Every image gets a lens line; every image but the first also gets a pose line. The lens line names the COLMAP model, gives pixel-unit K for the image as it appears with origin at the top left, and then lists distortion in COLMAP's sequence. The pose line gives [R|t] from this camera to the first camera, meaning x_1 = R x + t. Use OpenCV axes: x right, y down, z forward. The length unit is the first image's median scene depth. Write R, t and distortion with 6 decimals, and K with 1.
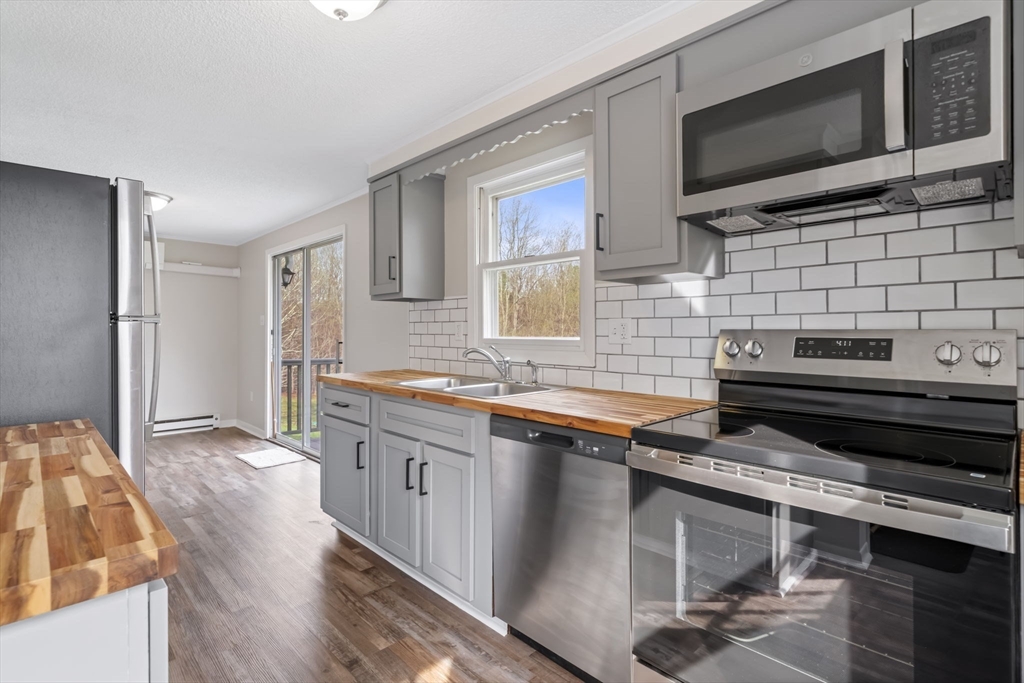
lens RADIAL K [[447.7, 0, 512.0], [0, 447.7, 341.5], [0, 0, 1]] dist [0.001783, 0.000453]
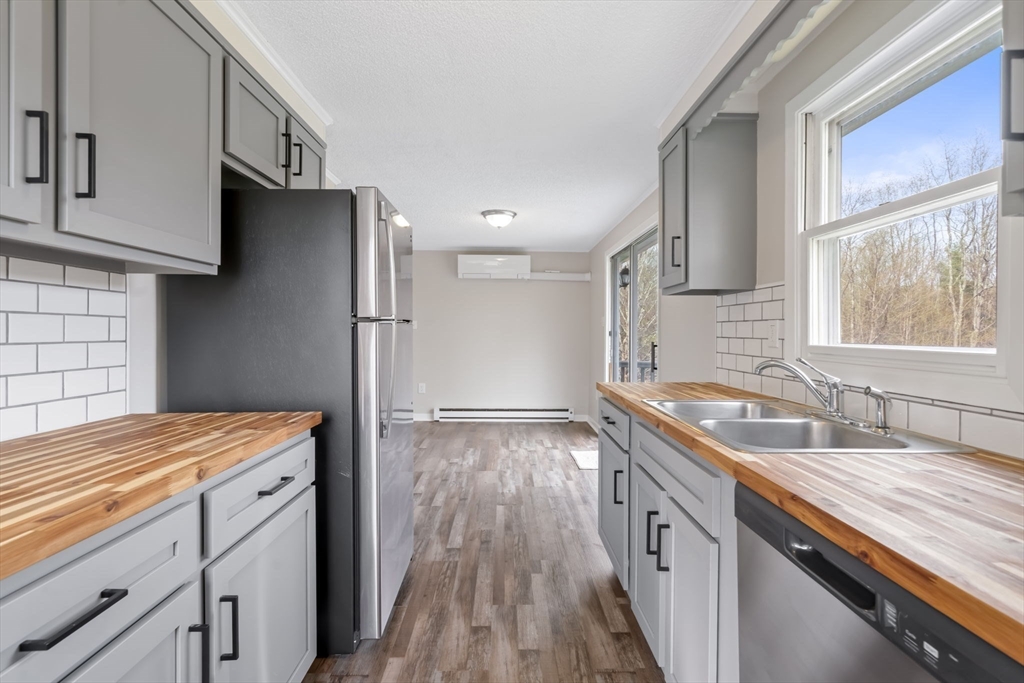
lens RADIAL K [[459.2, 0, 560.6], [0, 459.2, 340.2], [0, 0, 1]] dist [0.002537, 0.000411]
pose [[0.746526, 0.016211, -0.665159, 0.109767], [-0.021143, 0.999776, 0.000638, -0.006977], [0.665021, 0.013587, 0.746701, 0.264314]]
